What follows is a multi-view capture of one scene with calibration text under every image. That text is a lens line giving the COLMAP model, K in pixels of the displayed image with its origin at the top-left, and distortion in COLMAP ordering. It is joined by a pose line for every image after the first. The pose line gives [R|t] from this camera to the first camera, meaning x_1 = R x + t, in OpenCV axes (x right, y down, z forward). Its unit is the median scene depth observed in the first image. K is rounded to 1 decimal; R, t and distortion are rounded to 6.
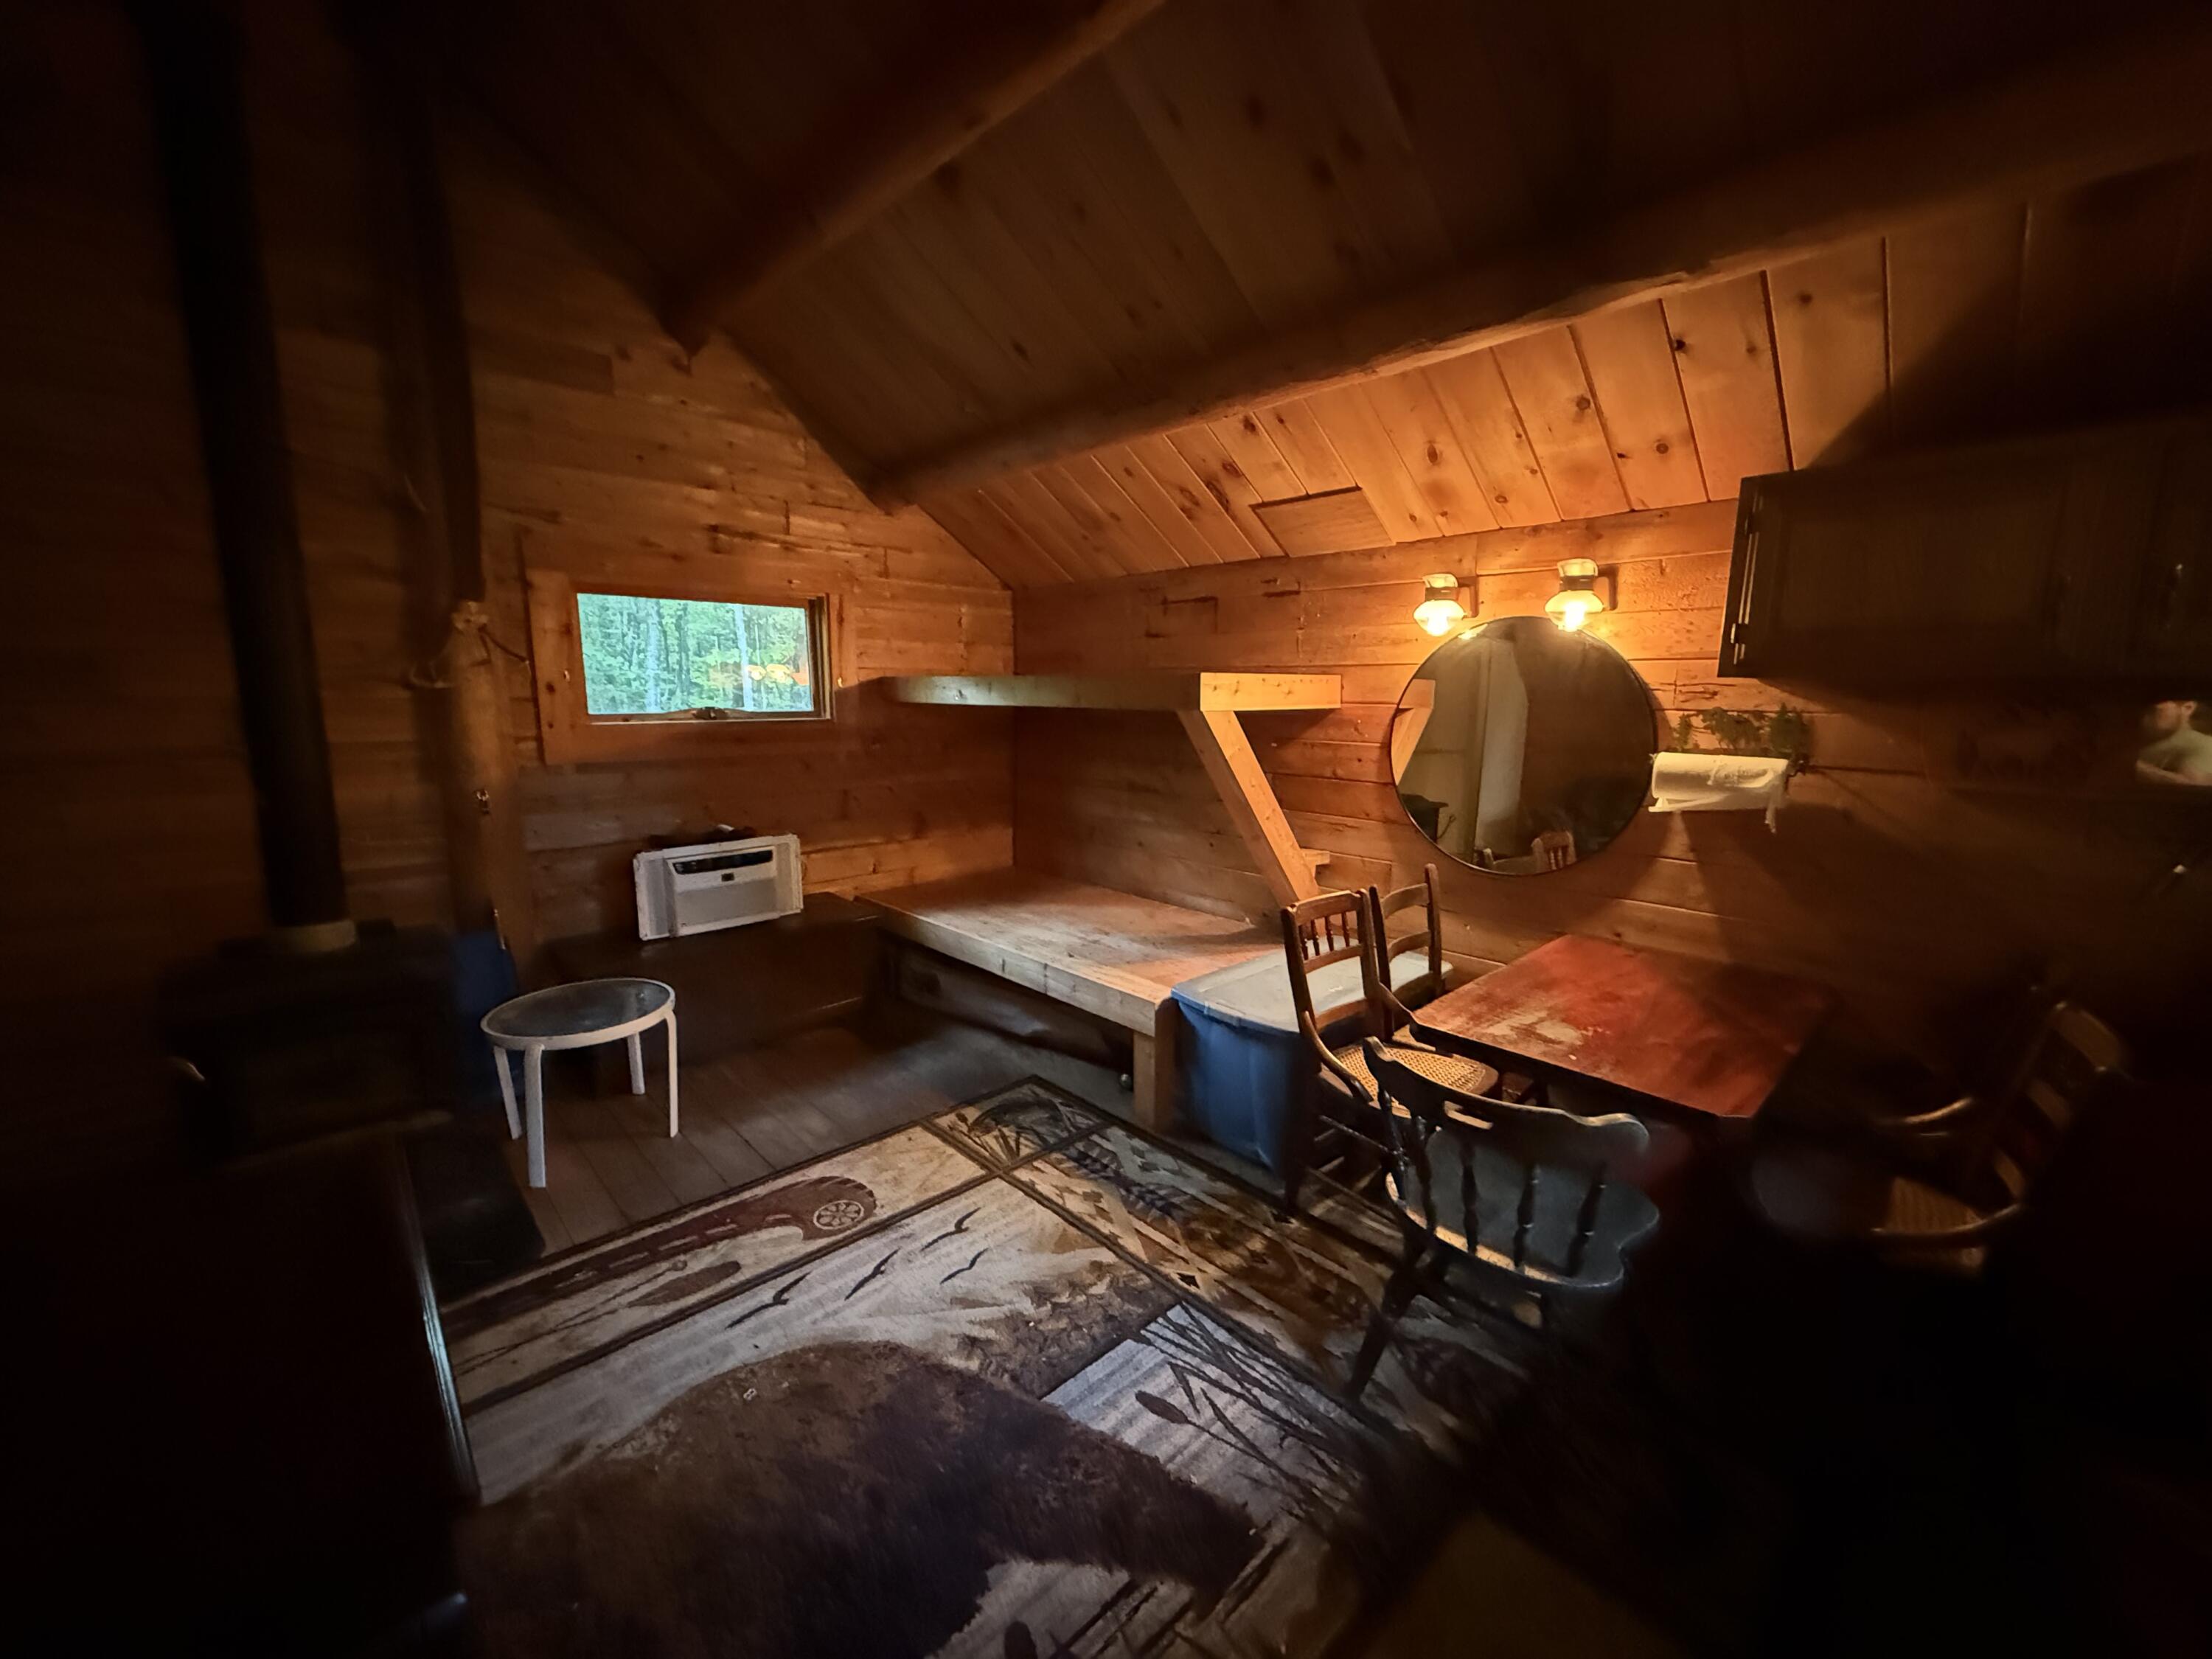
lens RADIAL K [[875.1, 0, 1099.3], [0, 875.1, 826.4], [0, 0, 1]] dist [0.000499, -0.000144]
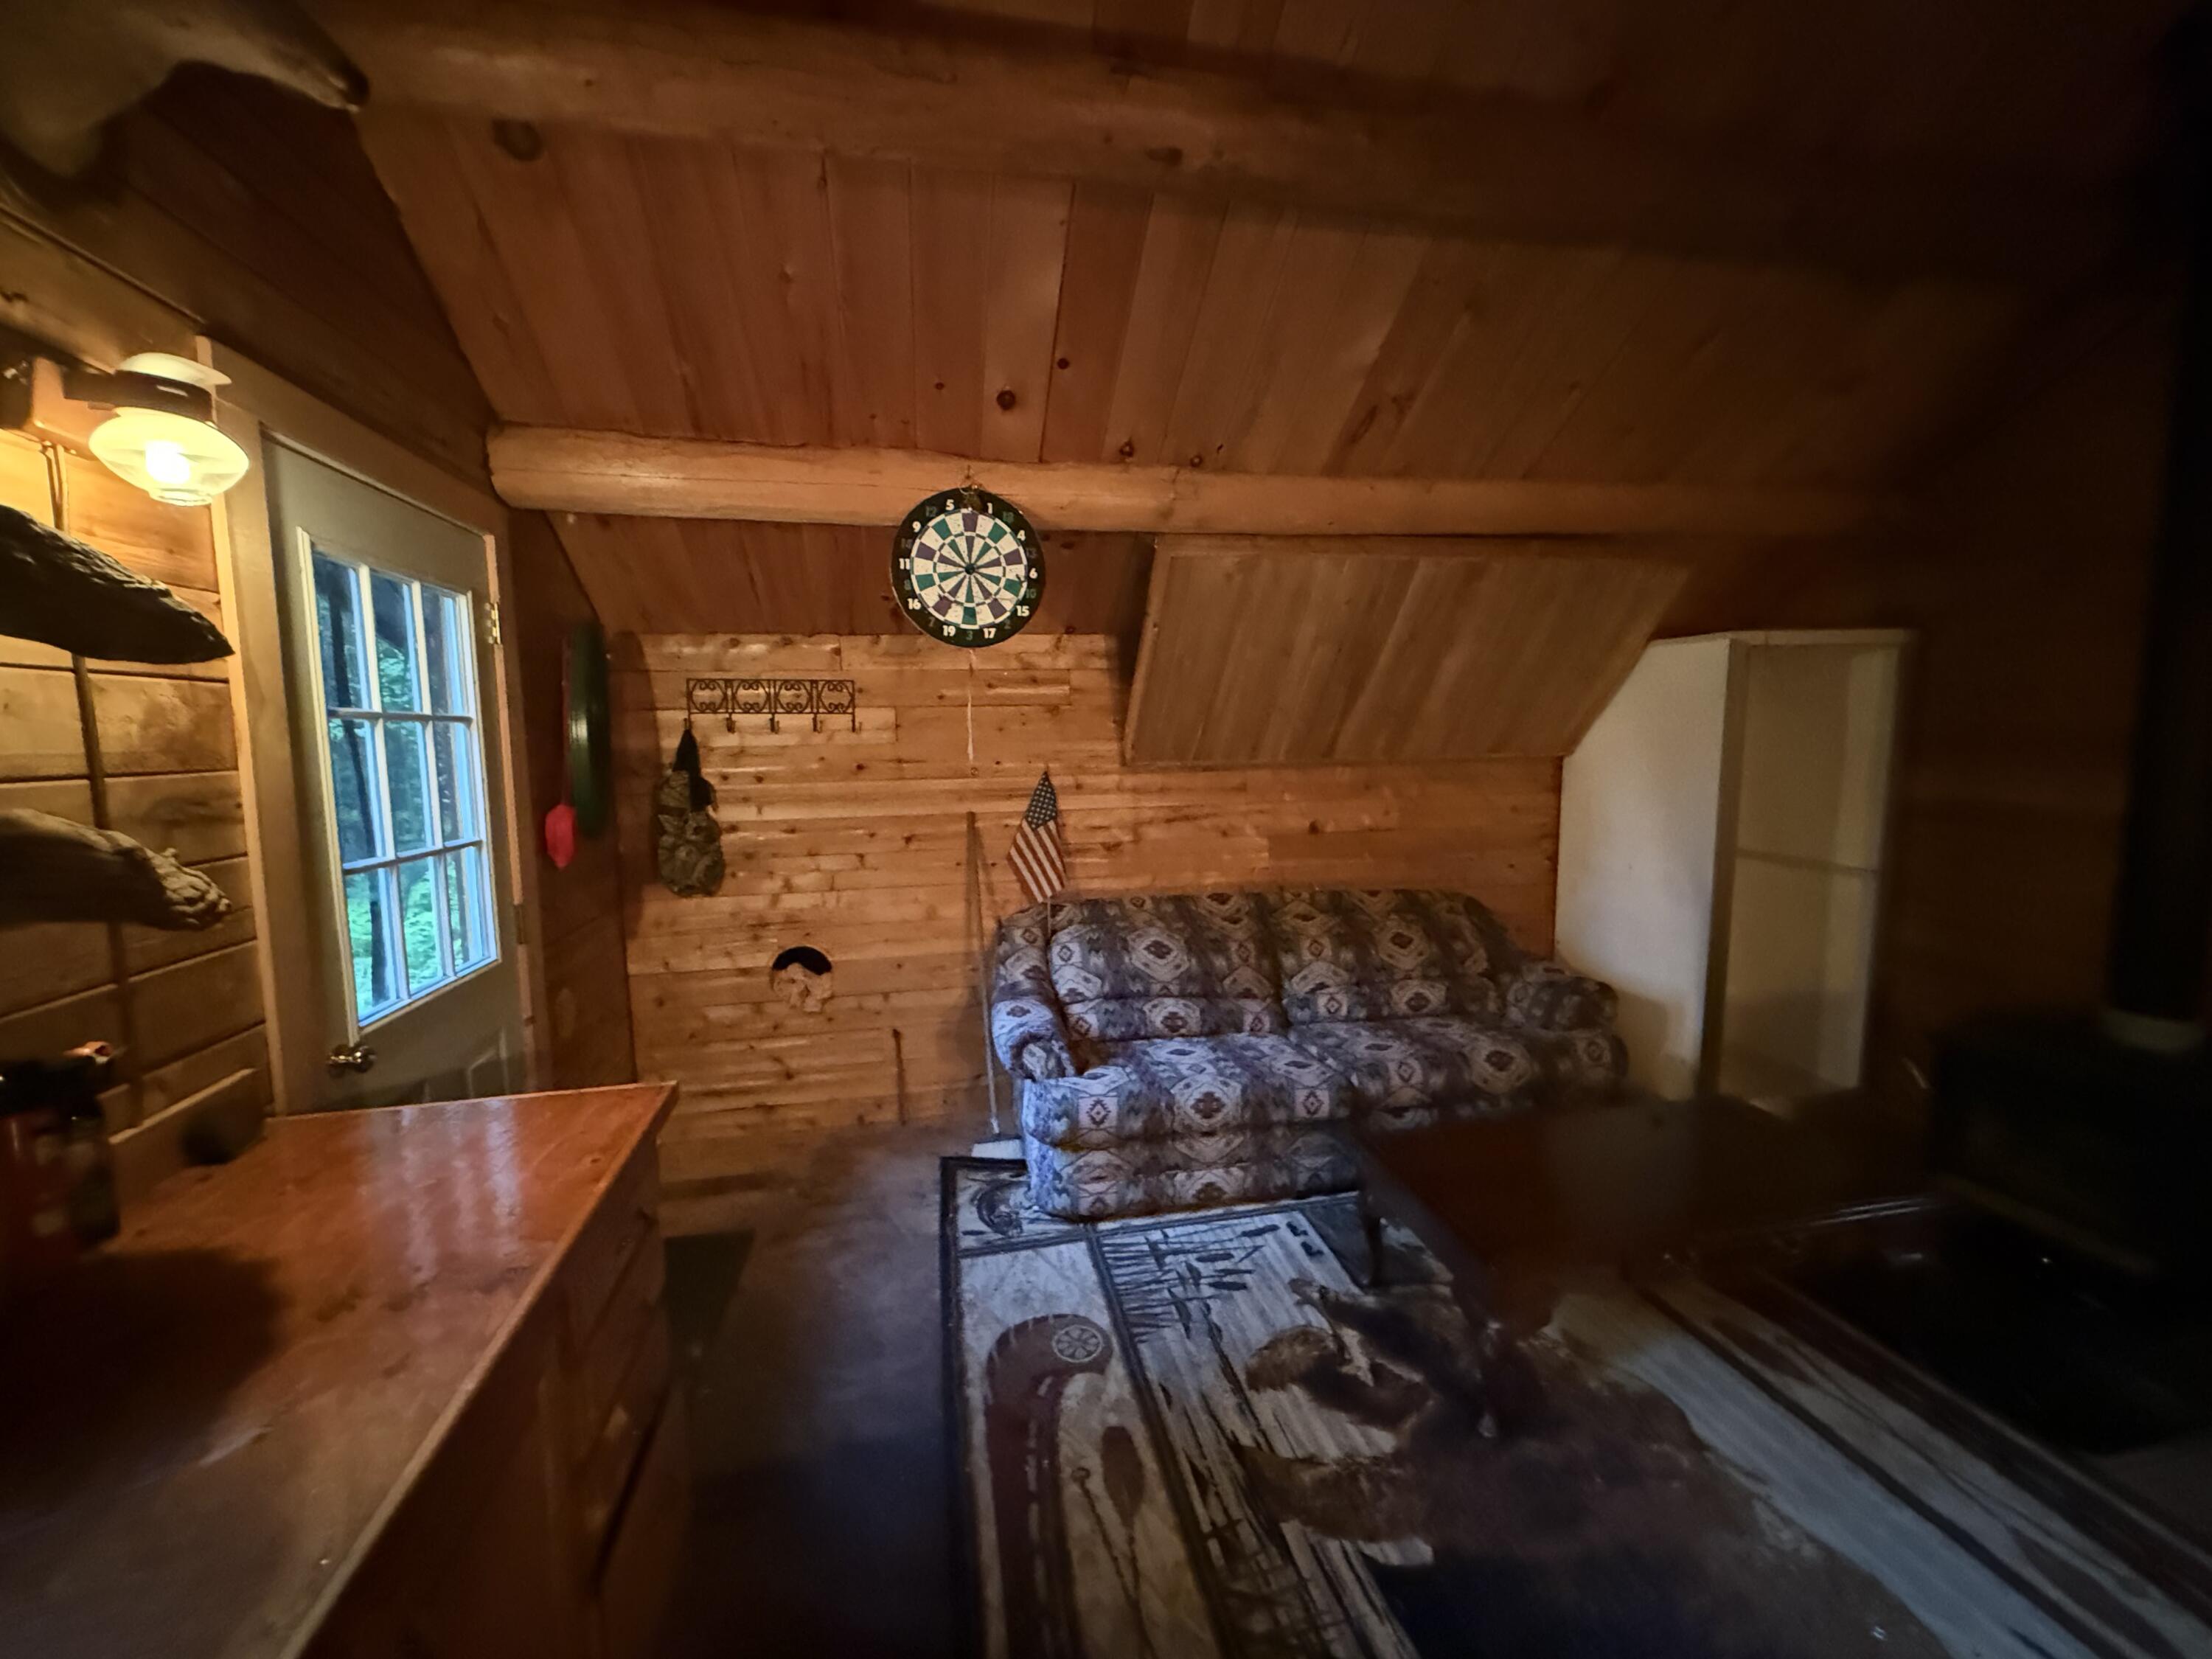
lens RADIAL K [[875.1, 0, 1100.5], [0, 875.1, 829.9], [0, 0, 1]] dist [0.000499, -0.000144]
pose [[-0.517174, 0.100516, -0.849958, 0.470134], [-0.124785, 0.973613, 0.191067, -0.124420], [0.846735, 0.204877, -0.490984, 0.477086]]
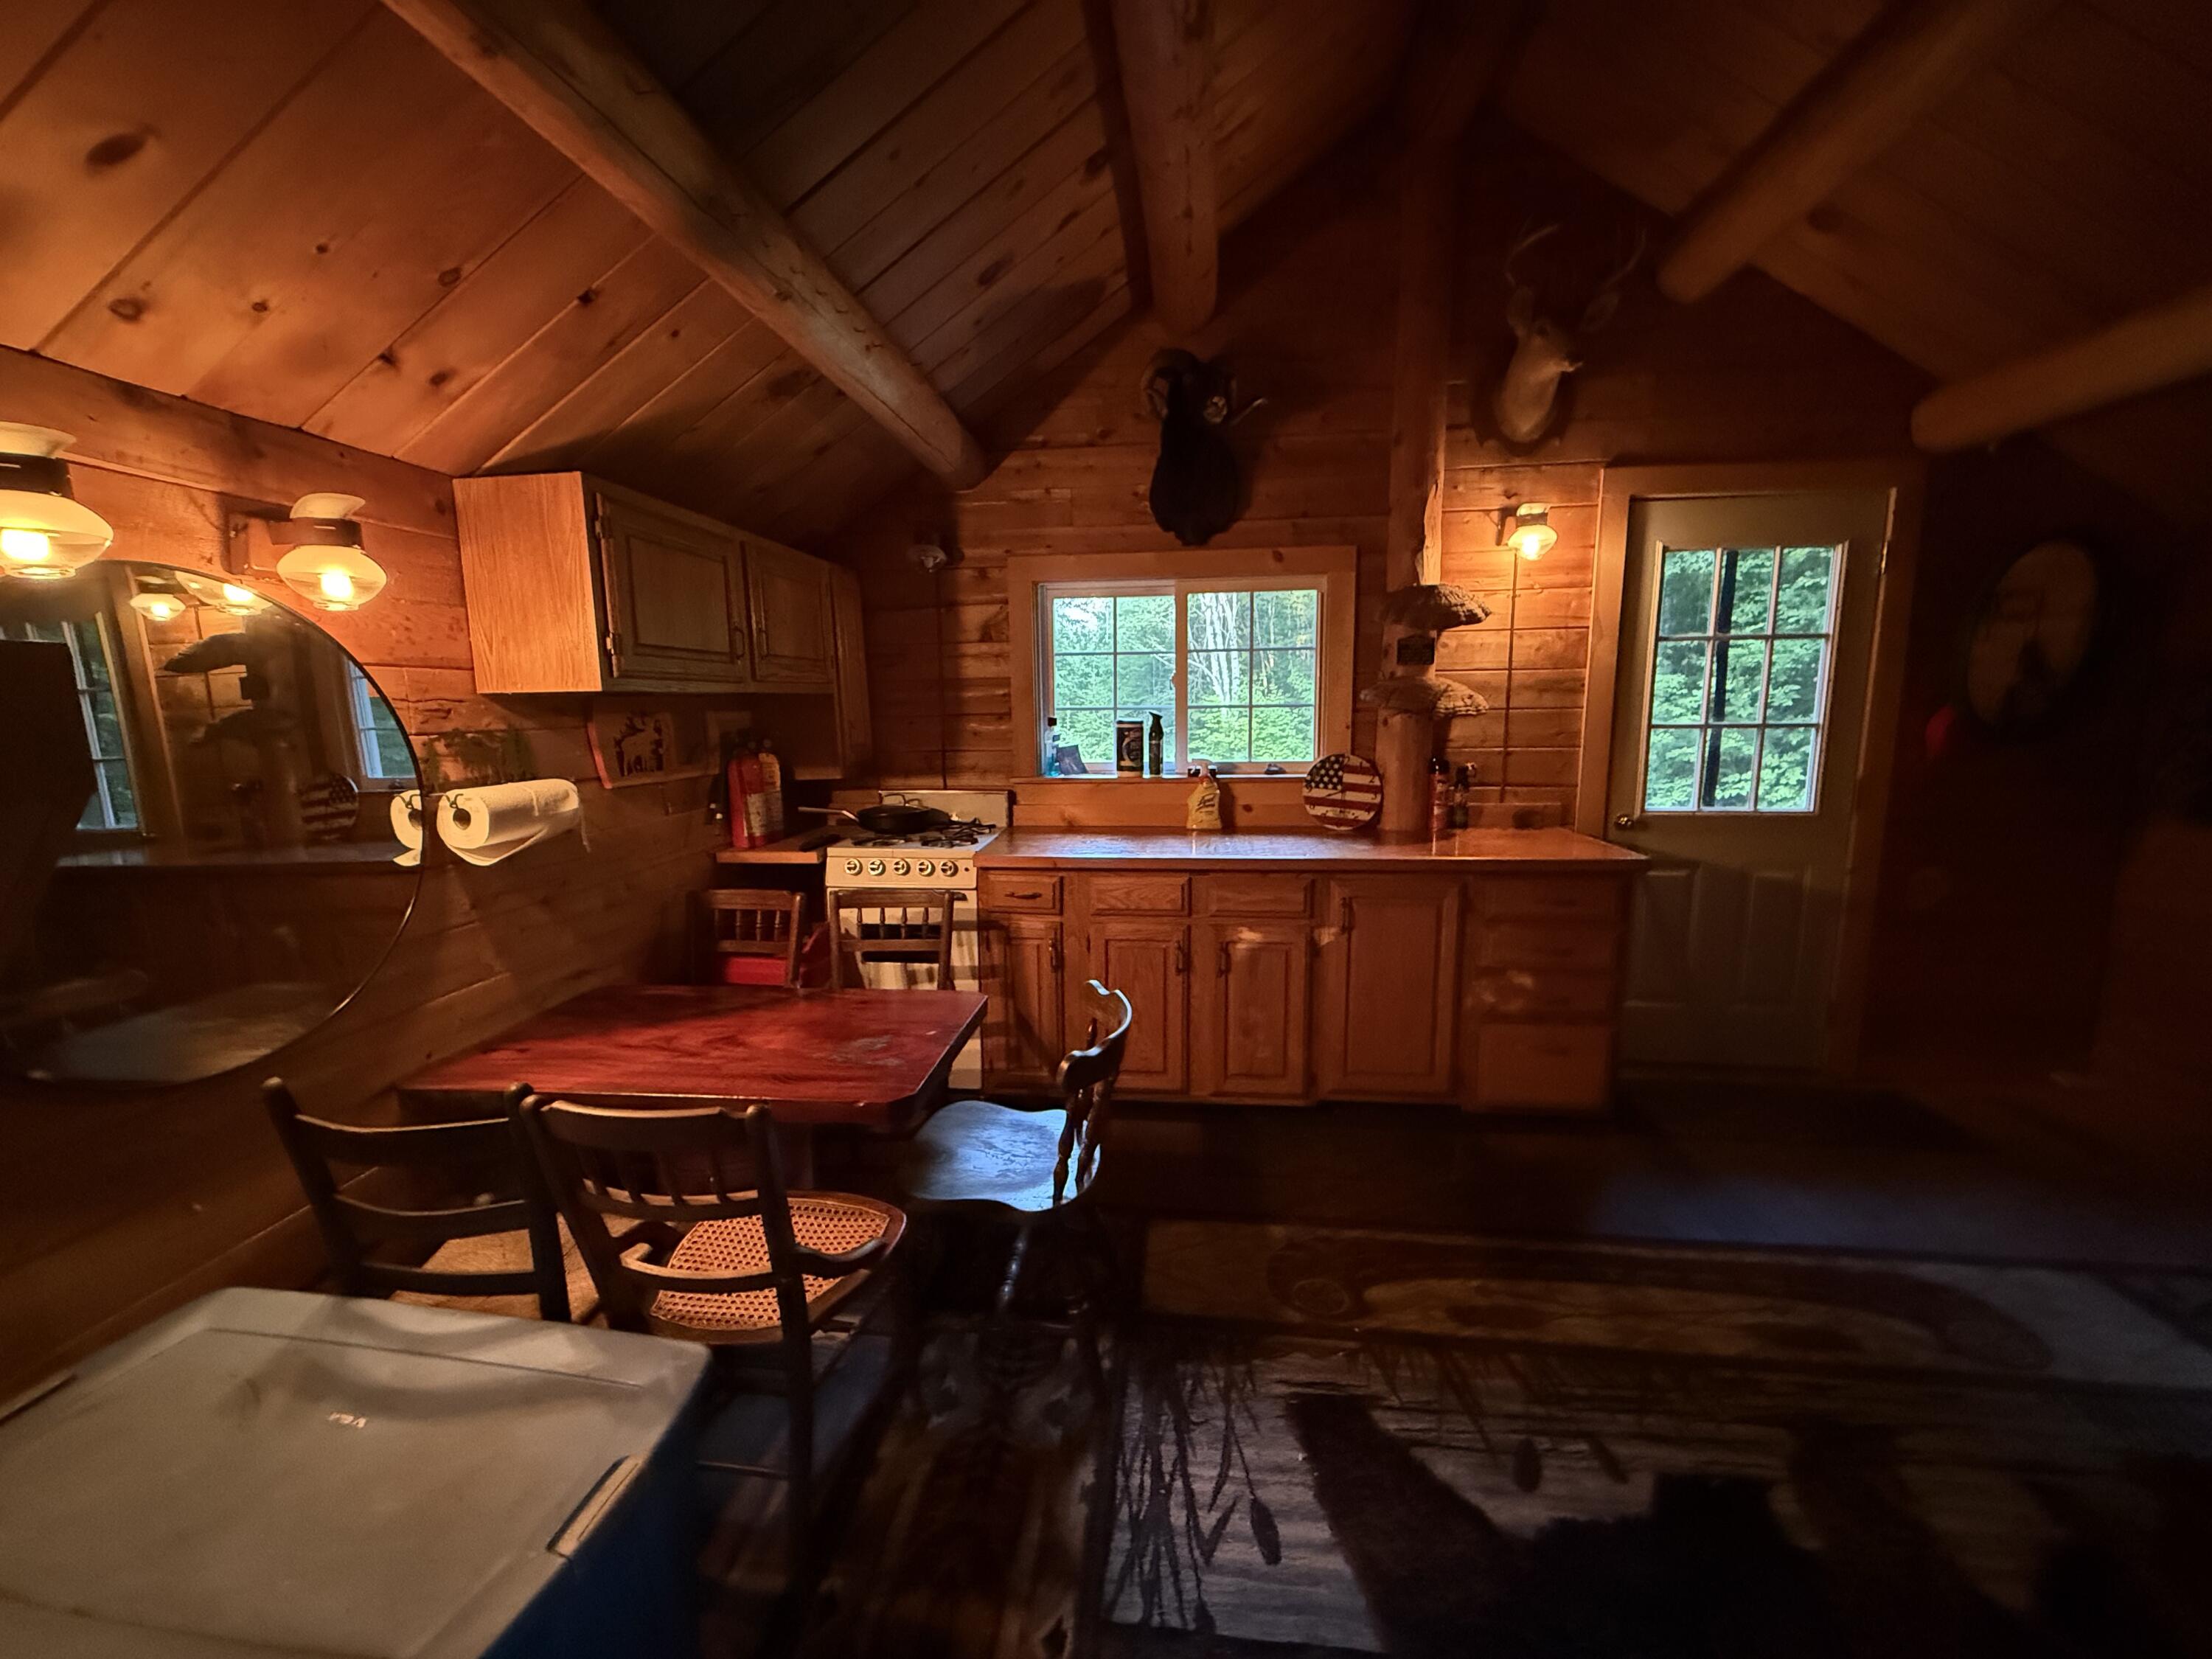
lens RADIAL K [[875.1, 0, 1099.0], [0, 875.1, 827.1], [0, 0, 1]] dist [0.000499, -0.000144]
pose [[-0.645752, -0.099426, 0.757046, -0.301555], [0.137004, 0.960307, 0.242984, -0.167665], [-0.751156, 0.260626, -0.606498, 1.095103]]
